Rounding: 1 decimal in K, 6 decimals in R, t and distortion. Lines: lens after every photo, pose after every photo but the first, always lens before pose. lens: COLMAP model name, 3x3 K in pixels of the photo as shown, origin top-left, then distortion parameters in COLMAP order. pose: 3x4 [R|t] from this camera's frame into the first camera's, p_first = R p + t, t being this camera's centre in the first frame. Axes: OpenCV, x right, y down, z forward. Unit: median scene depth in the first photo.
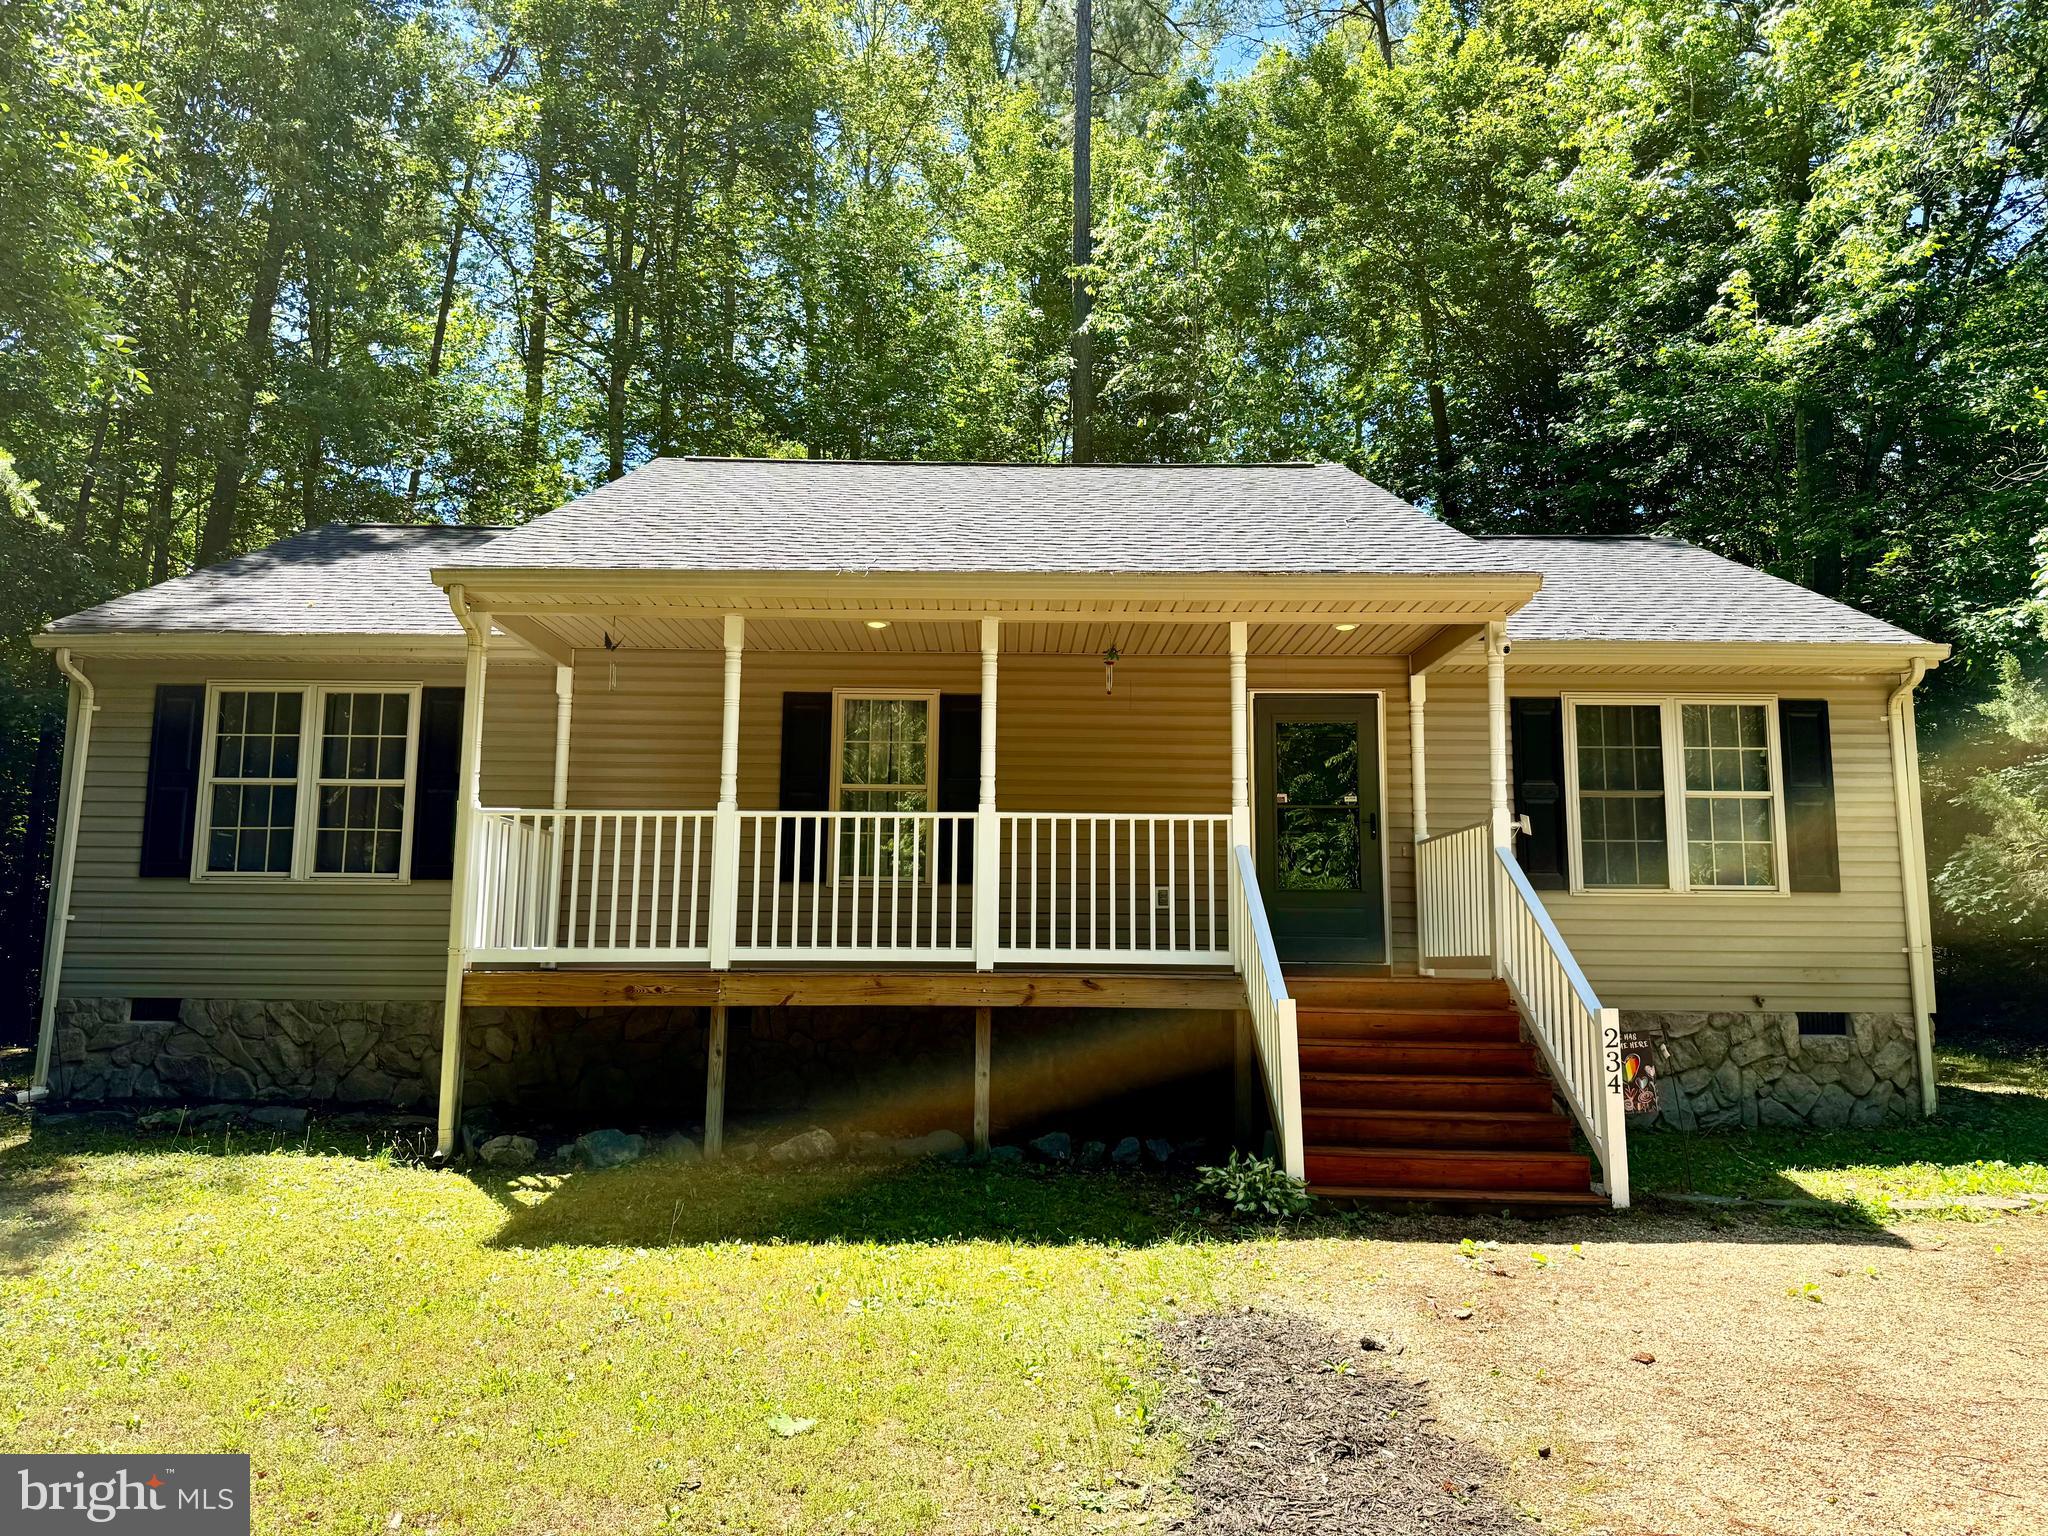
lens RADIAL K [[1439.2, 0, 1009.4], [0, 1439.2, 769.4], [0, 0, 1]] dist [0.064711, -0.079317]
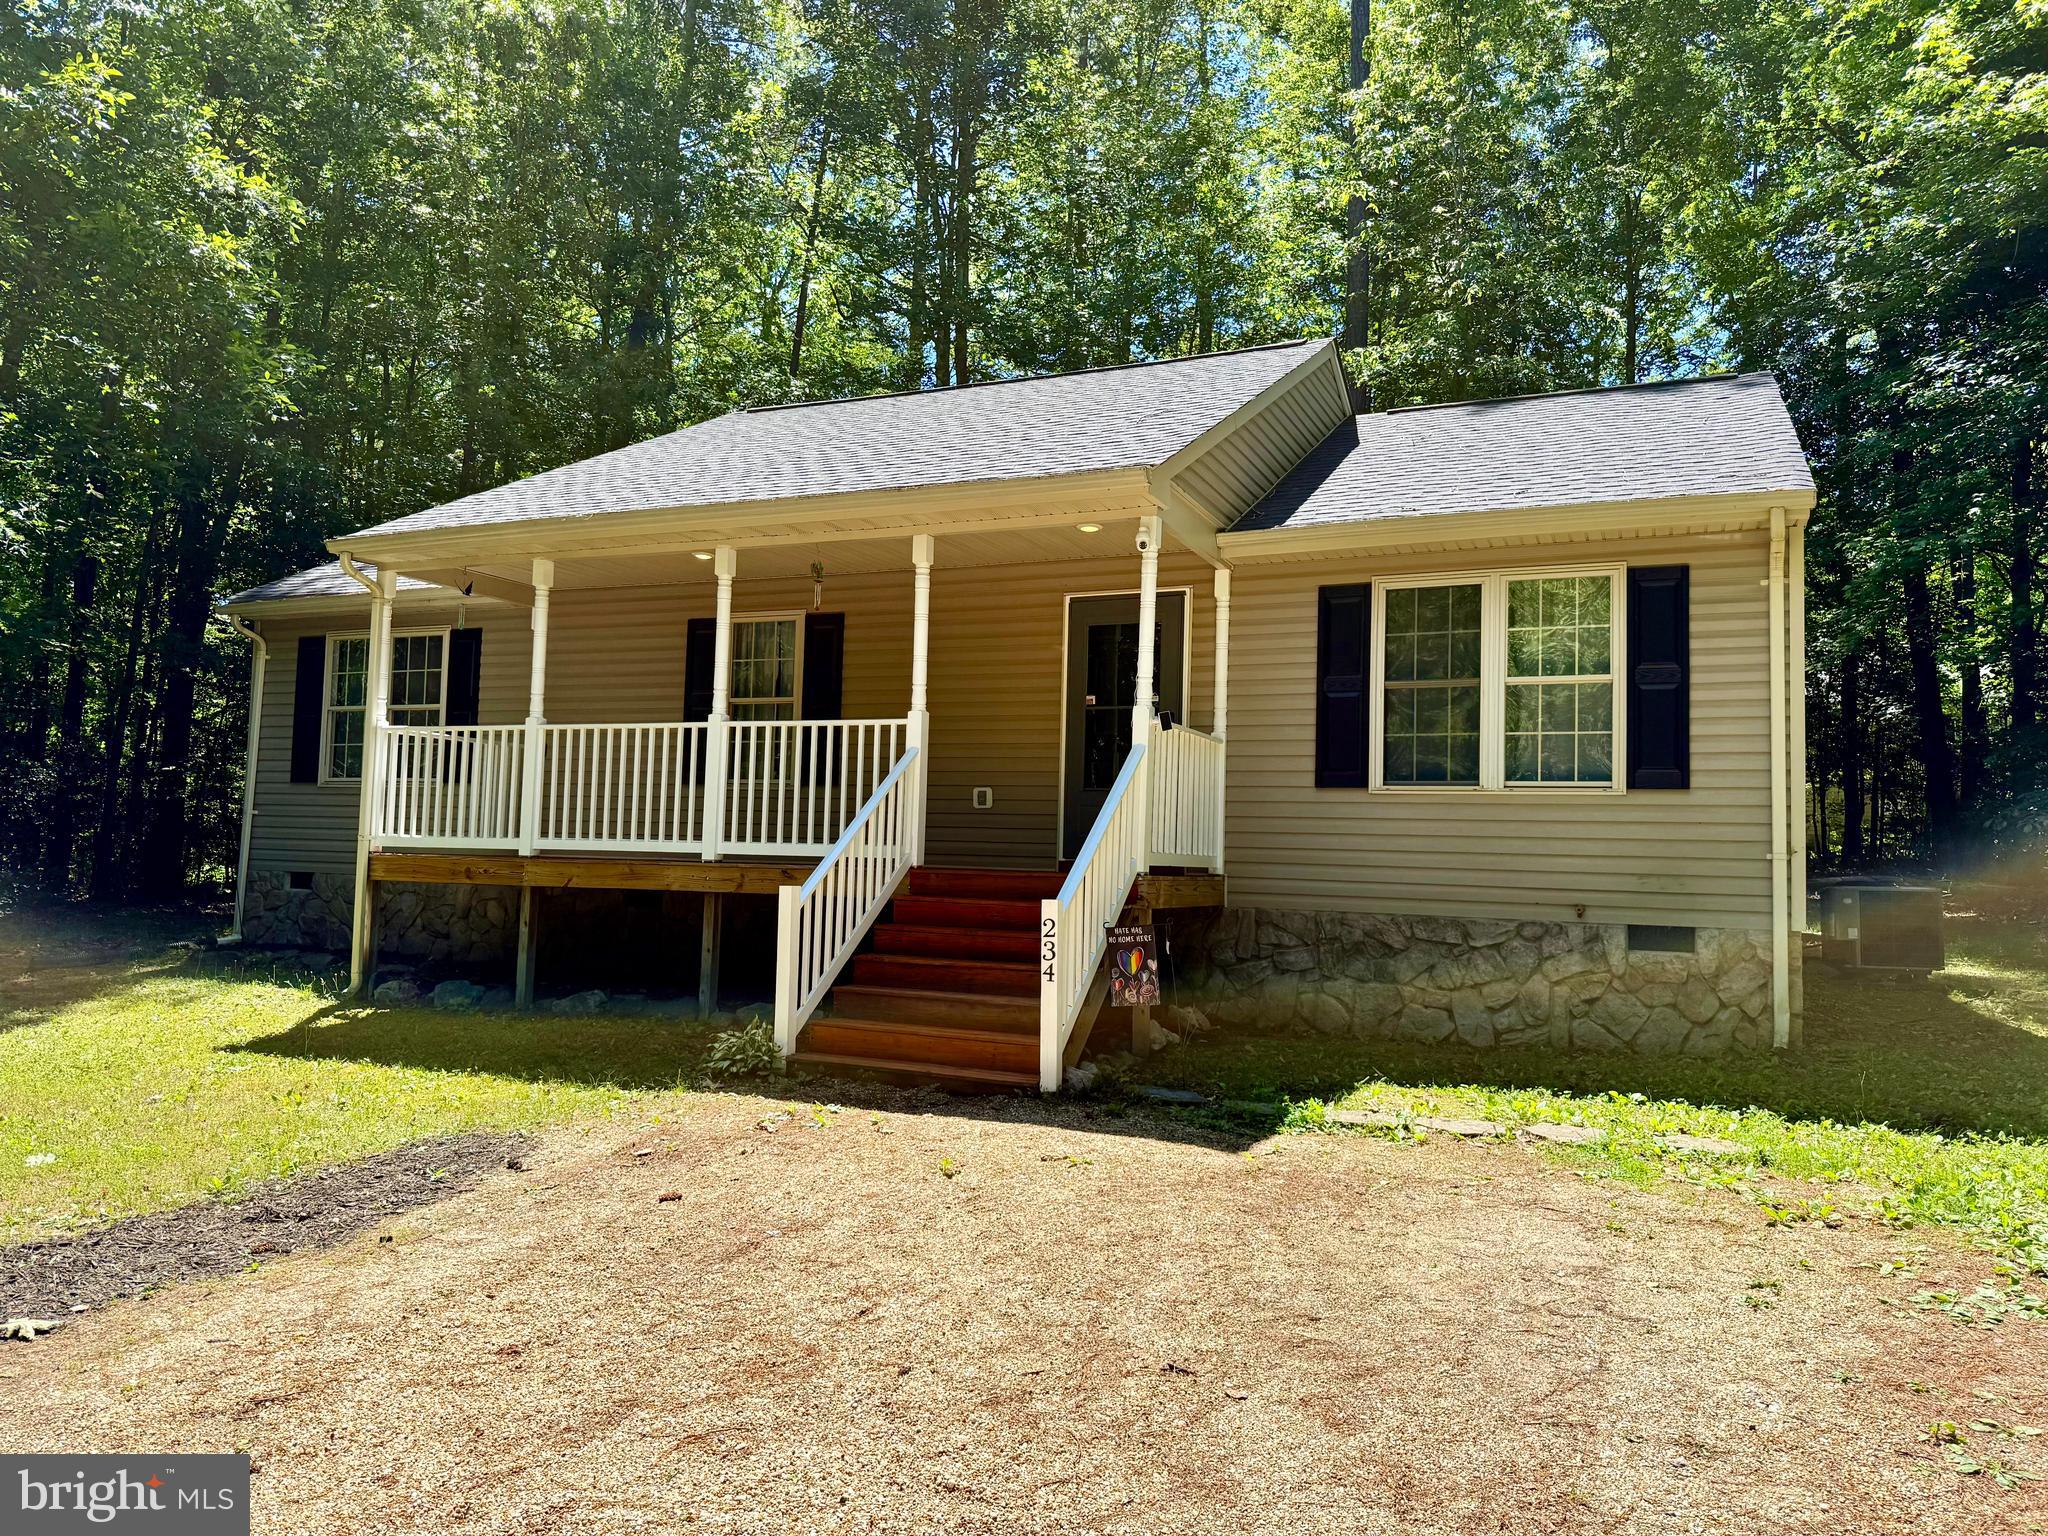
lens RADIAL K [[1439.2, 0, 1012.0], [0, 1439.2, 764.4], [0, 0, 1]] dist [0.064711, -0.079317]
pose [[0.912684, -0.011455, -0.408506, 0.563395], [0.034657, 0.998176, 0.049439, 0.013674], [0.407195, -0.059280, 0.911416, 0.053206]]
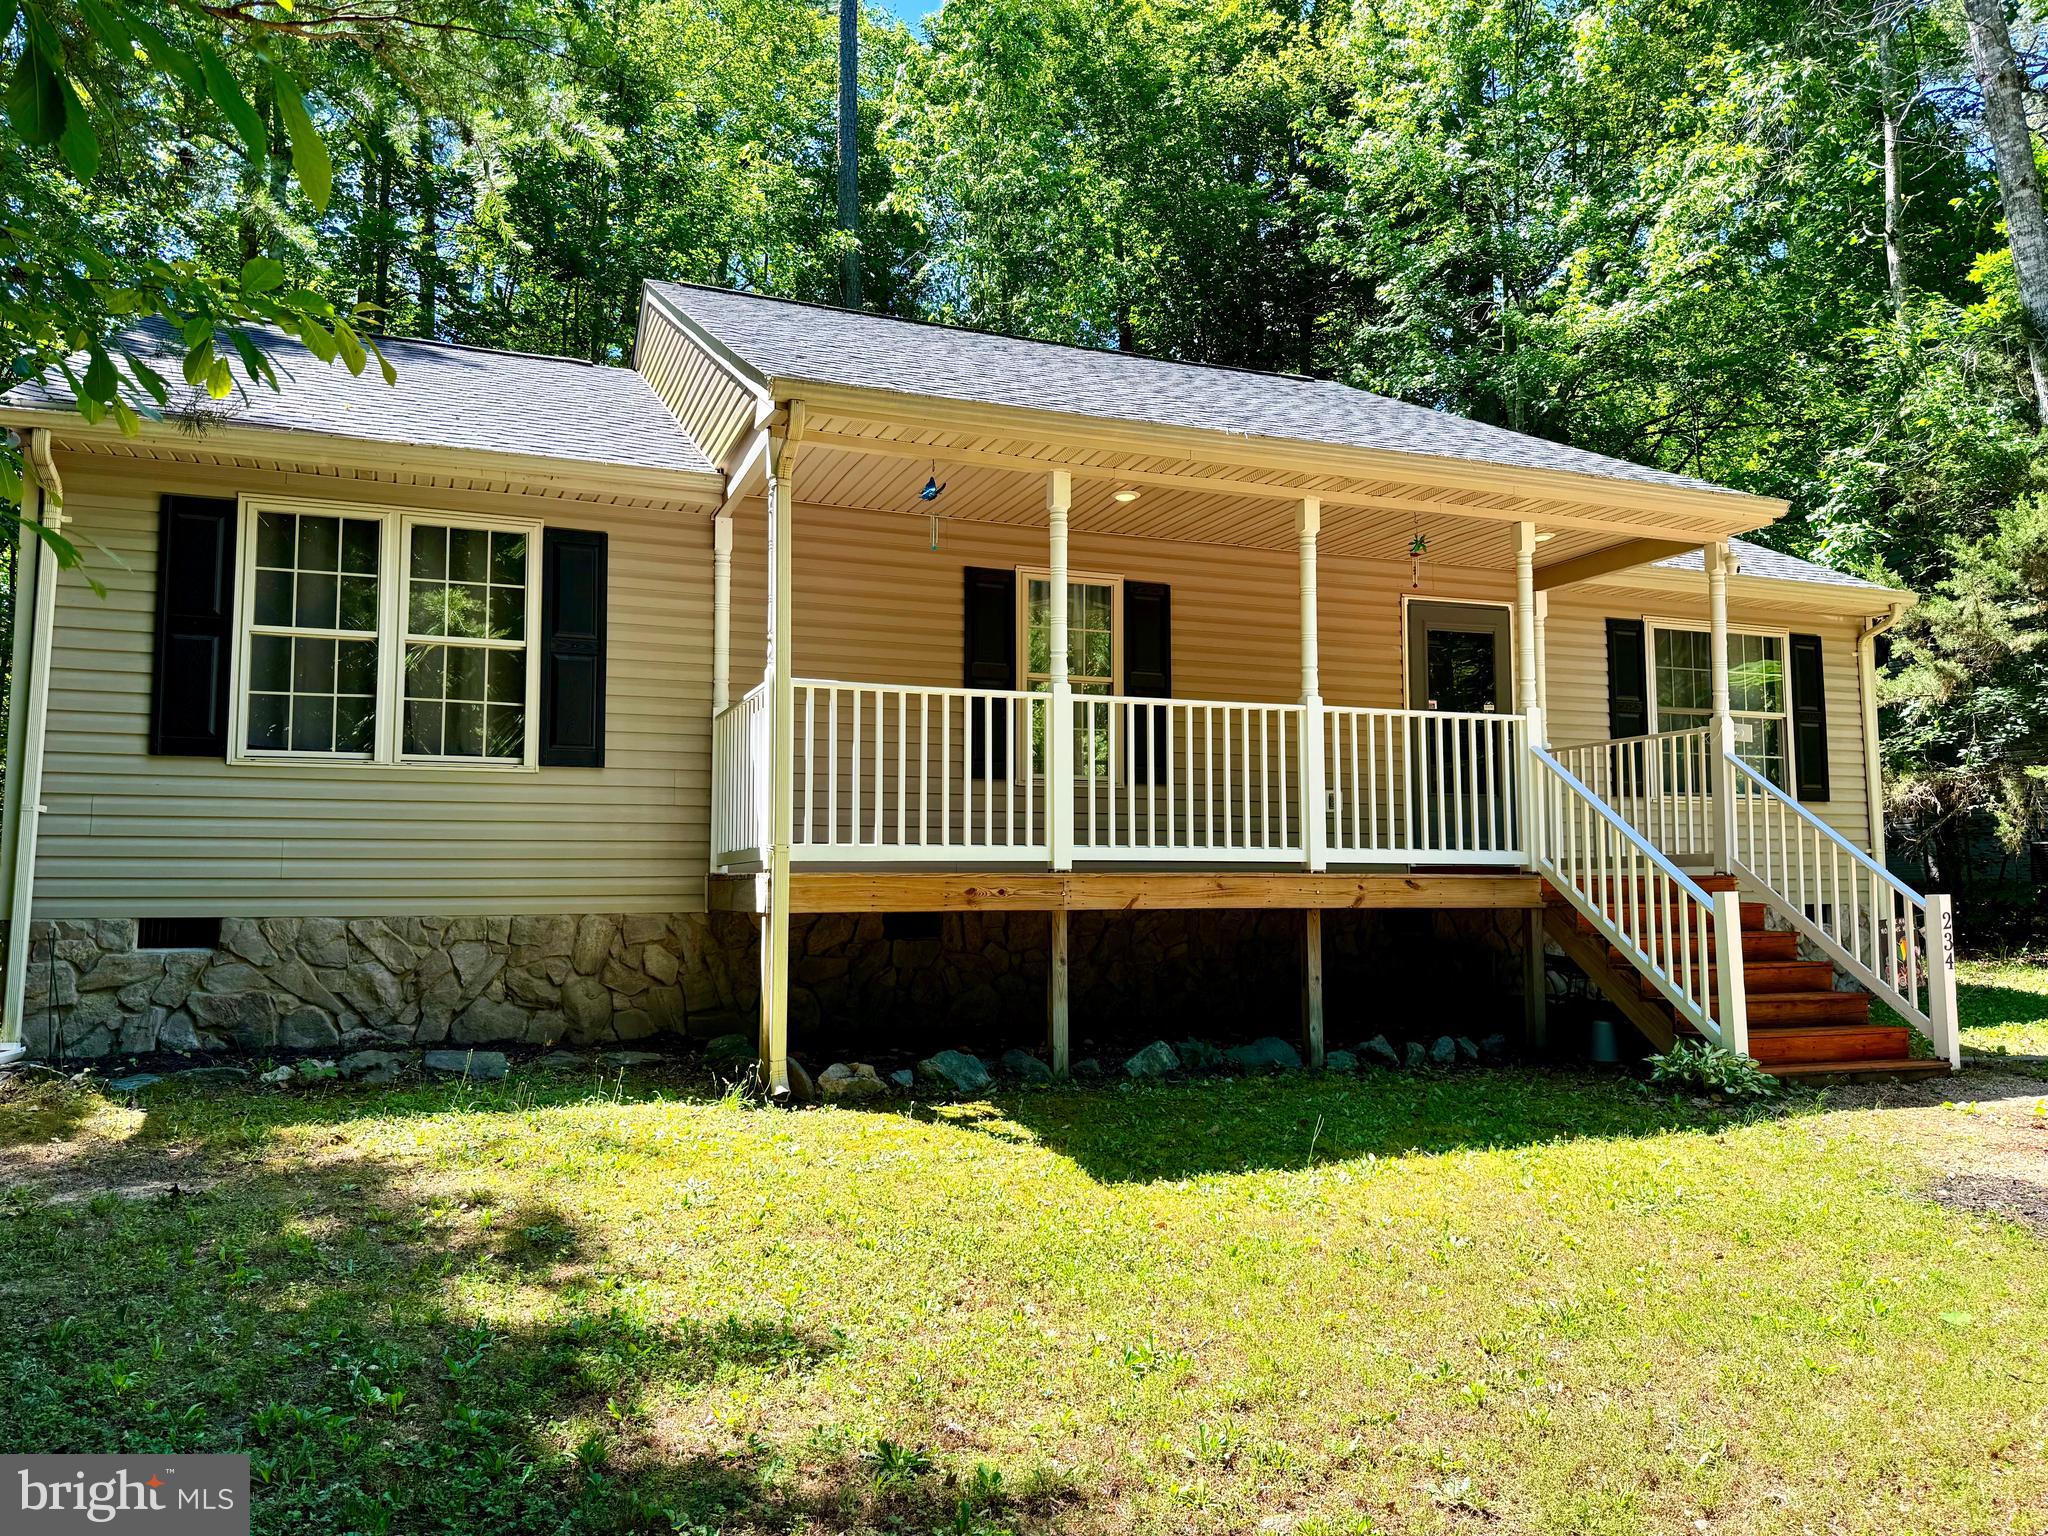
lens RADIAL K [[1439.2, 0, 1018.2], [0, 1439.2, 788.5], [0, 0, 1]] dist [0.064711, -0.079317]
pose [[0.930572, 0.014722, 0.365814, -0.464157], [-0.038014, 0.997676, 0.056552, 0.032992], [-0.364131, -0.066532, 0.928968, 0.159079]]
